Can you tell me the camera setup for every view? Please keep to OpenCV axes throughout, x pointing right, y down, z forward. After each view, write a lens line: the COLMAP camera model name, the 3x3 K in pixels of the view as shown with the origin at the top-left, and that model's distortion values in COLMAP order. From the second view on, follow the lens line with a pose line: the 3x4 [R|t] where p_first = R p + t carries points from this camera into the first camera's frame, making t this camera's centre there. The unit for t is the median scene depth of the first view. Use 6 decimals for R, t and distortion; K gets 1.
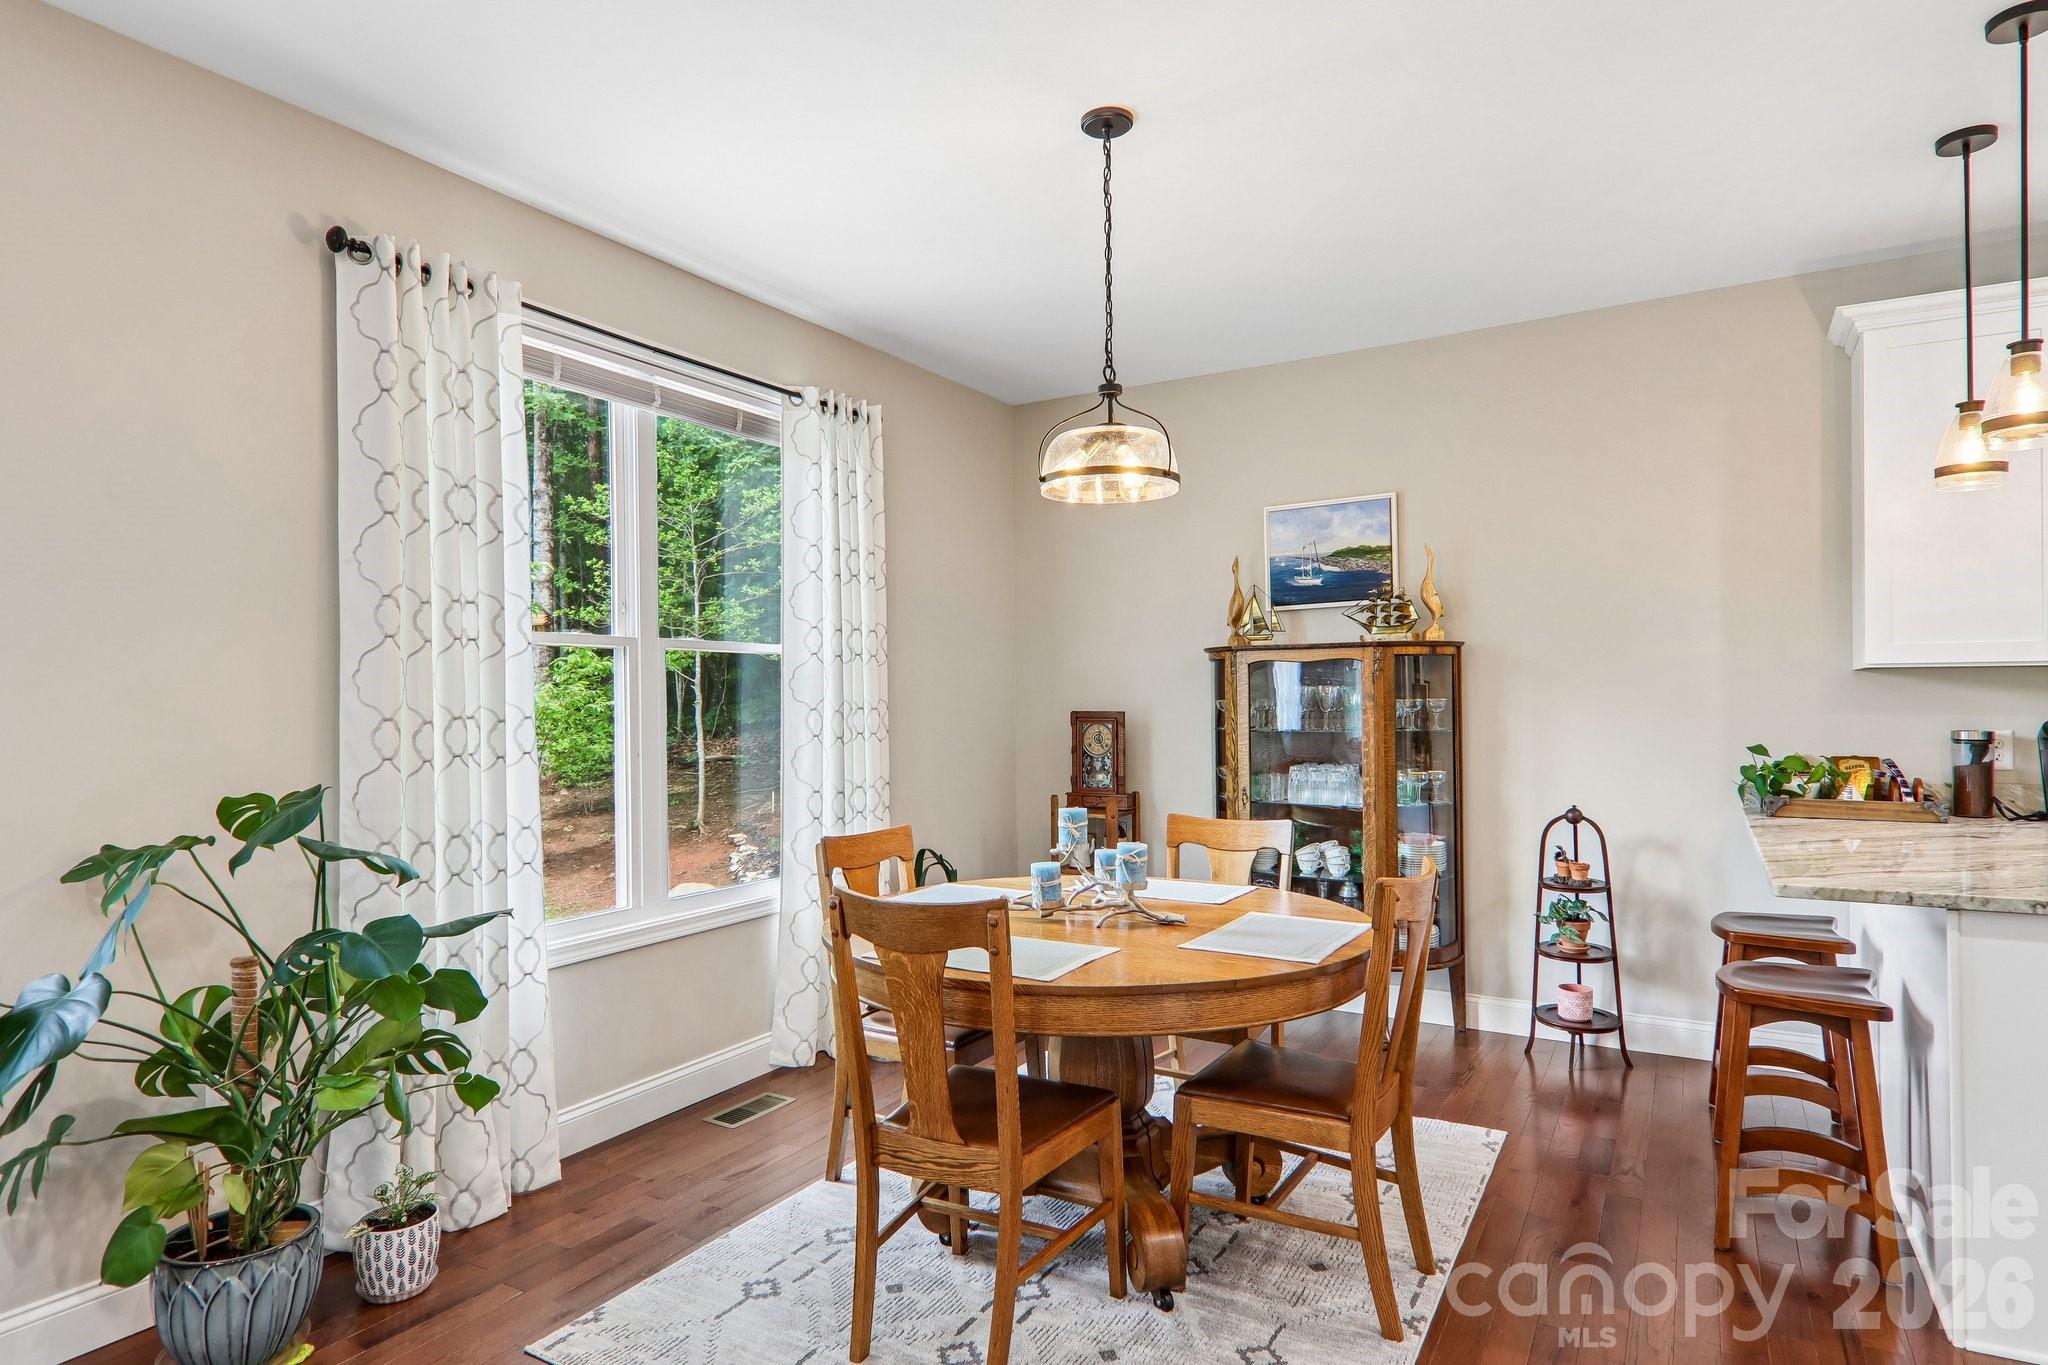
lens RADIAL K [[1125.7, 0, 1033.2], [0, 1125.7, 700.9], [0, 0, 1]] dist [0.028118, -0.007281]
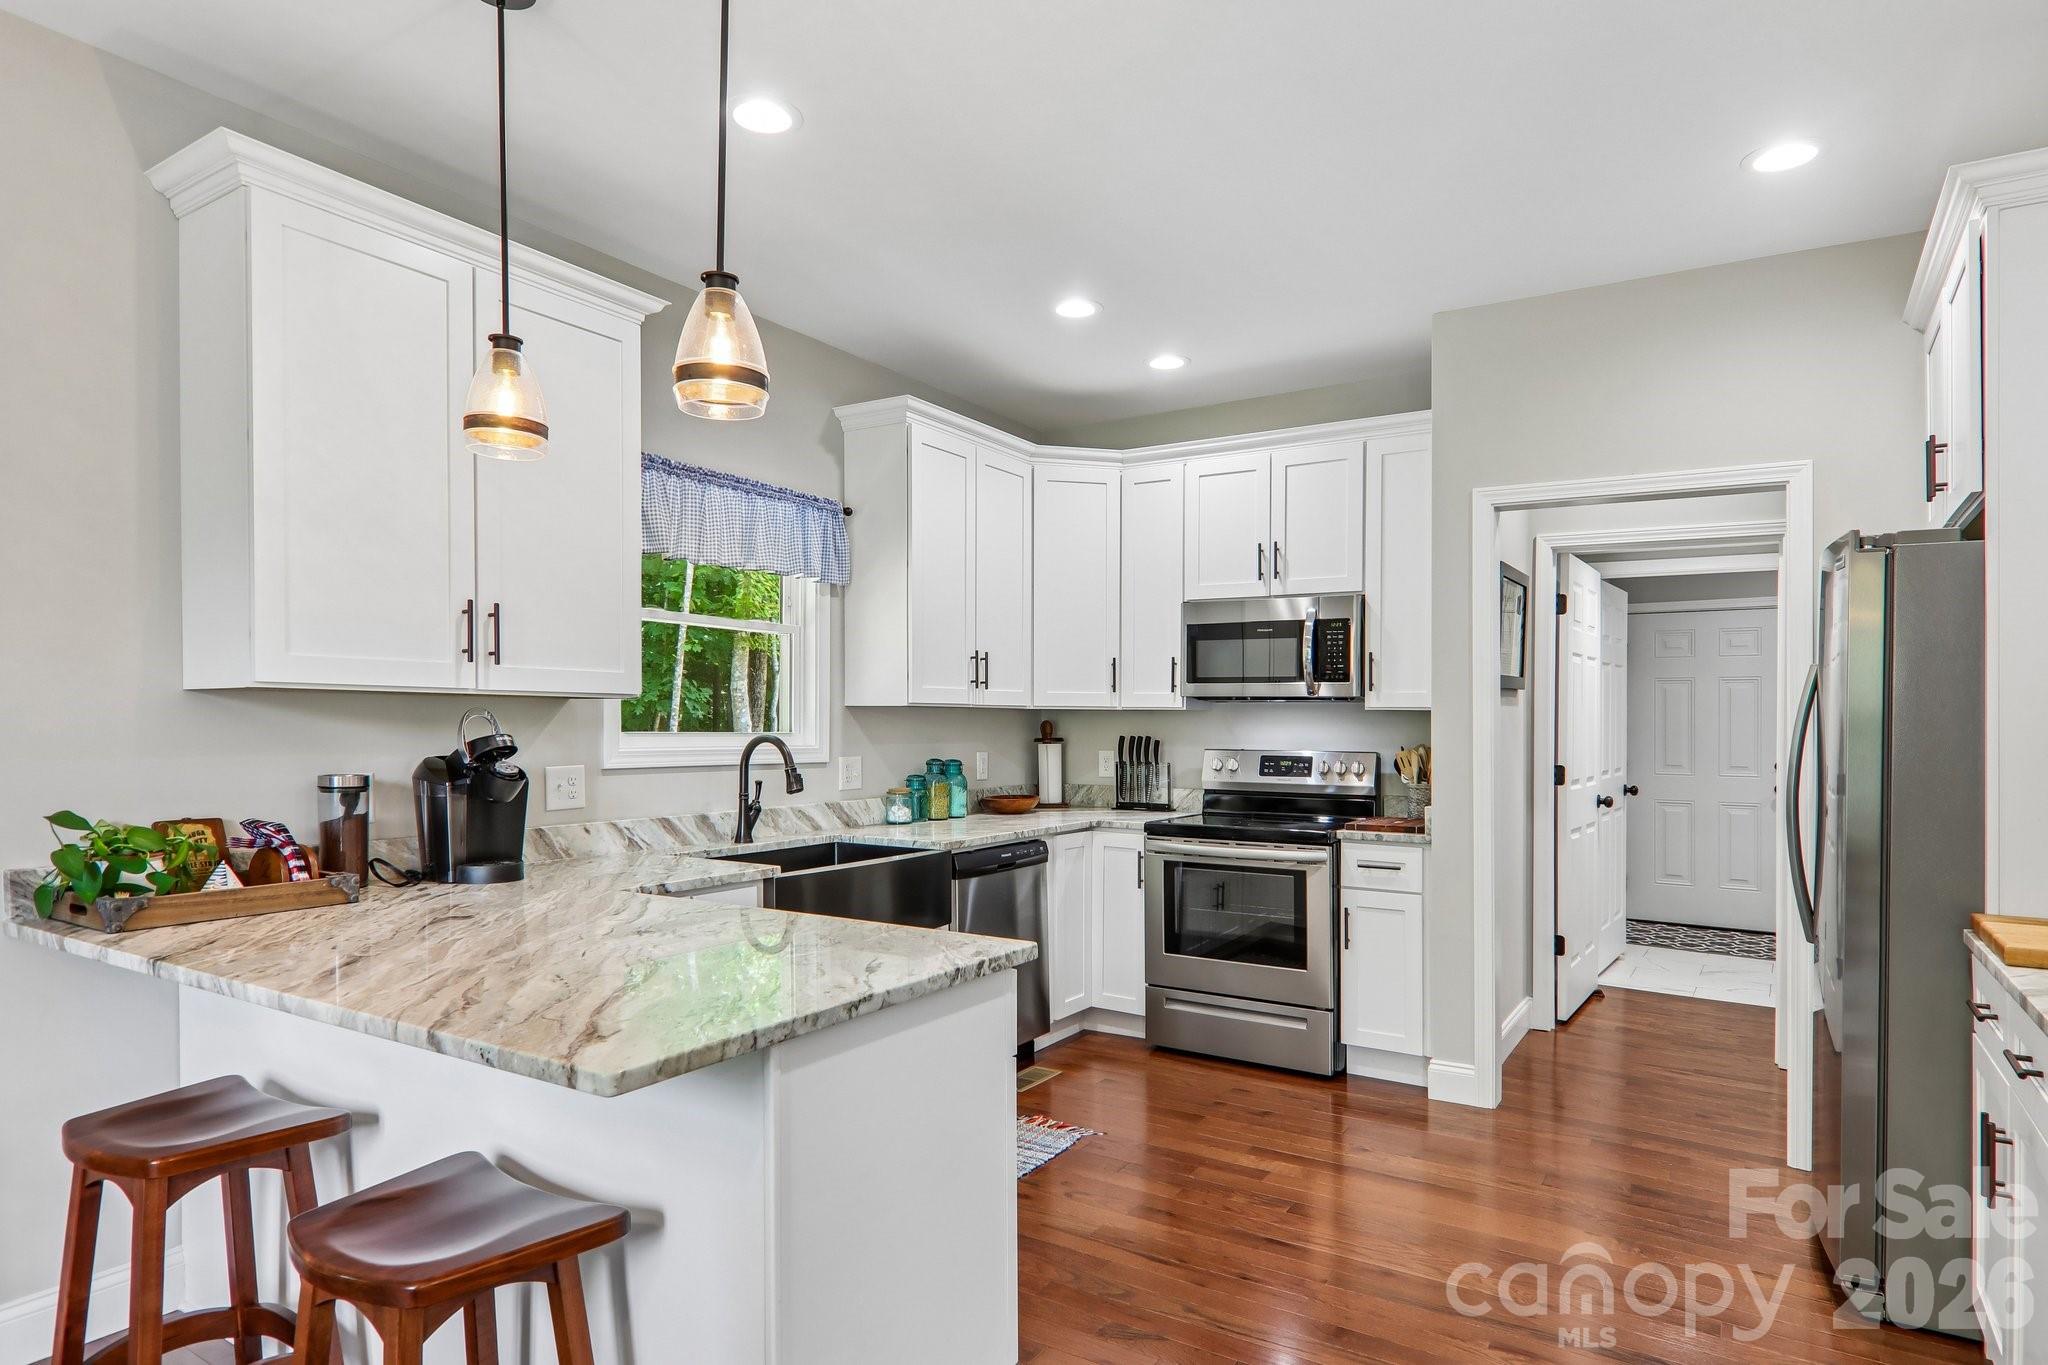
lens RADIAL K [[1152.1, 0, 1043.4], [0, 1152.1, 734.7], [0, 0, 1]] dist [-0.000935, -0.002143]
pose [[0.031806, -0.001593, 0.999493, 0.058840], [-0.002340, 0.999996, 0.001668, -0.003270], [-0.999491, -0.002392, 0.031802, 0.456888]]
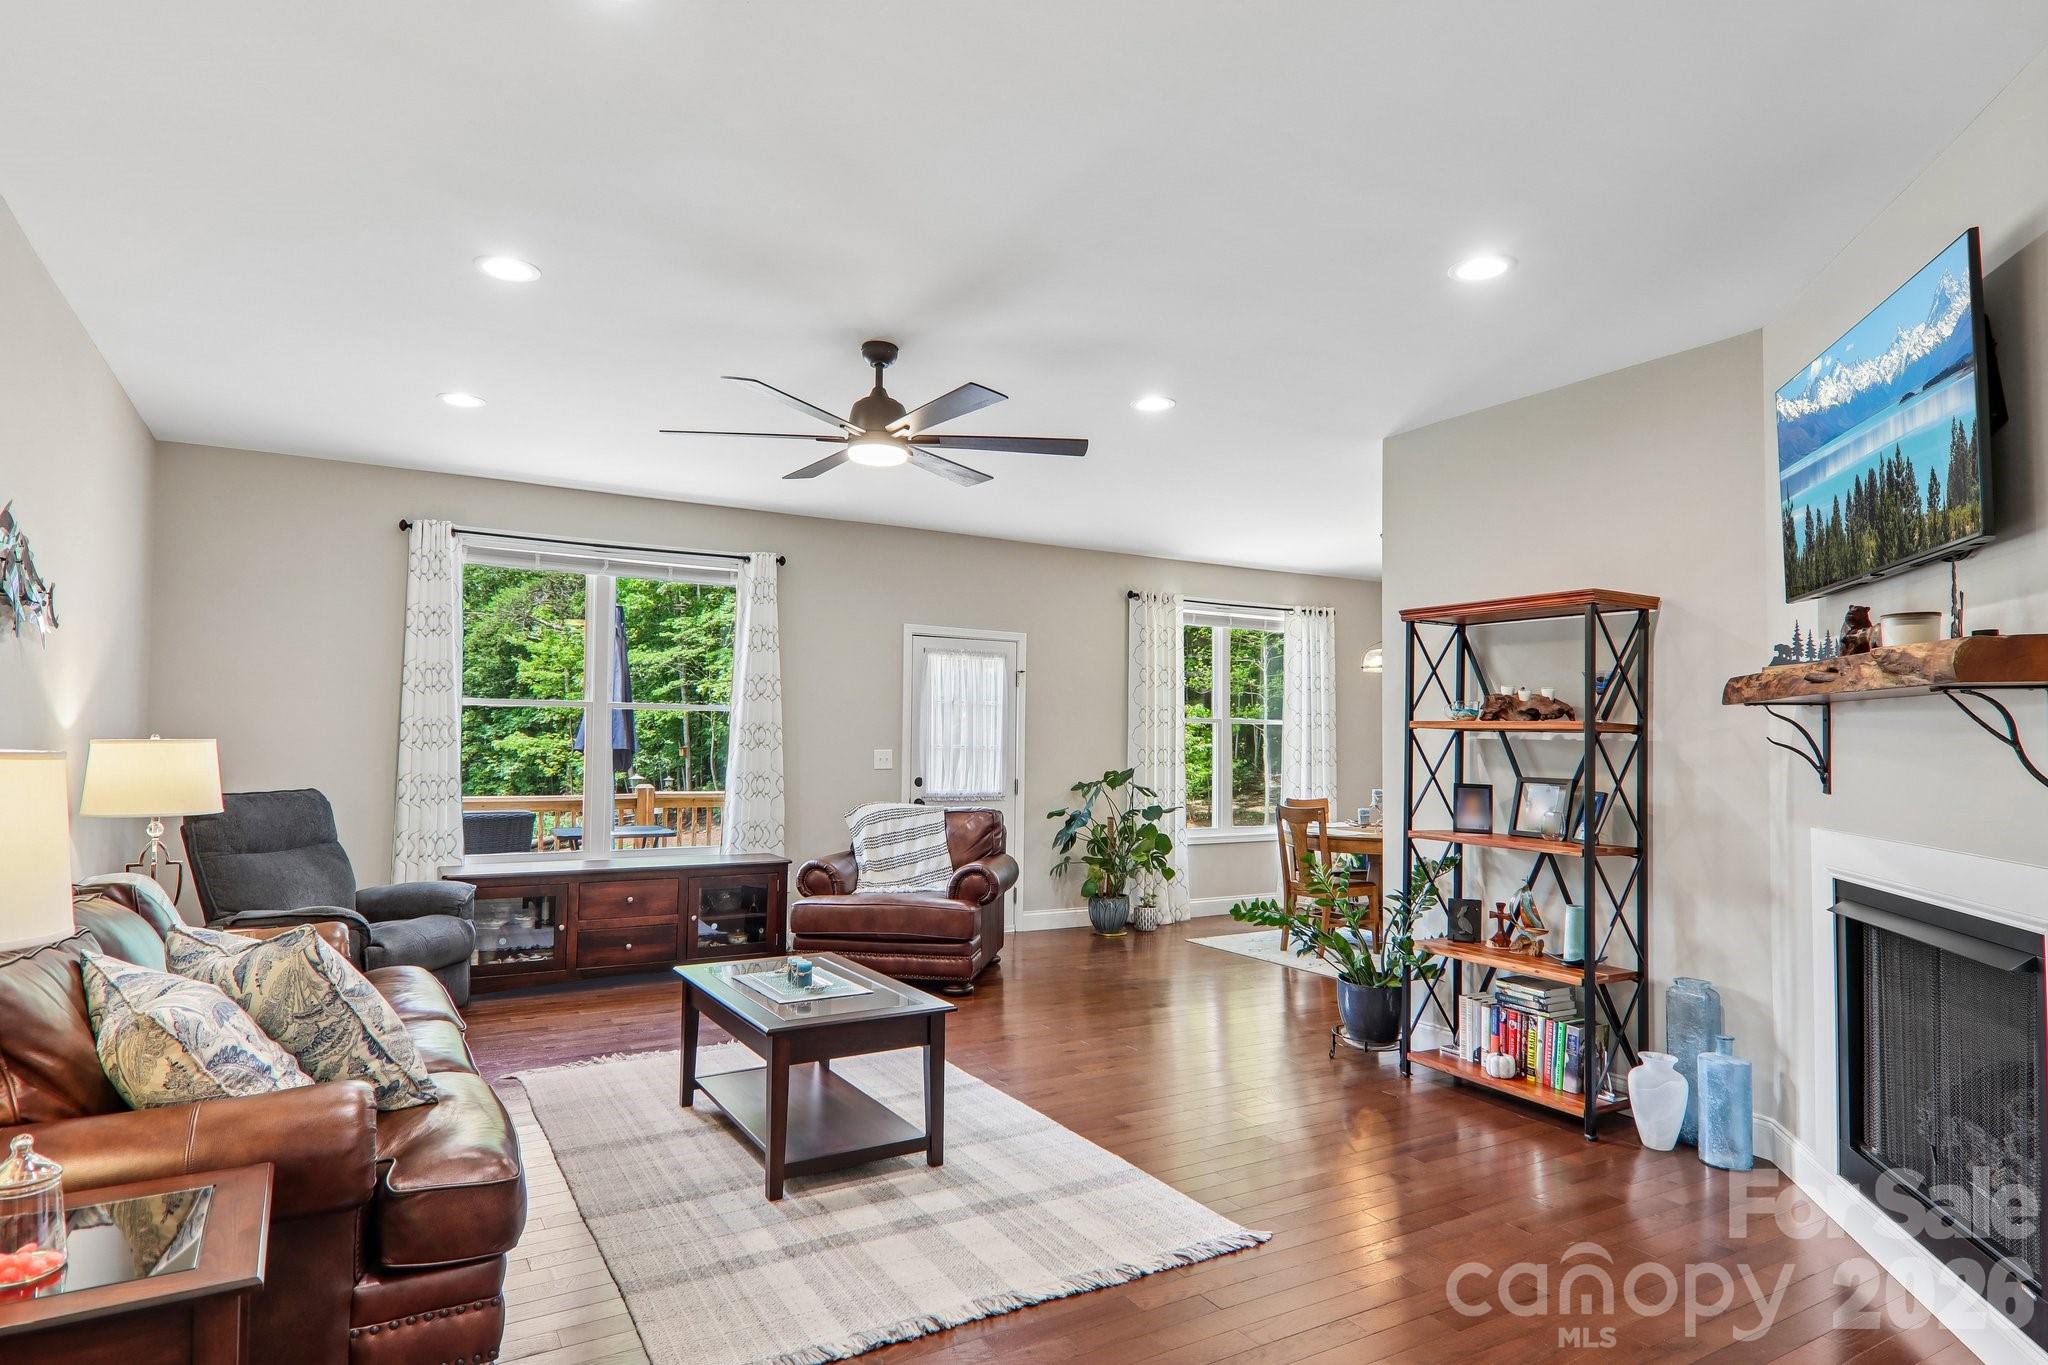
lens RADIAL K [[1145.5, 0, 1029.7], [0, 1145.5, 723.2], [0, 0, 1]] dist [0.030757, -0.020895]
pose [[0.873073, 0.006769, -0.487542, 0.466009], [-0.015835, 0.999770, -0.014476, -0.004539], [0.487332, 0.020359, 0.872979, -1.284356]]
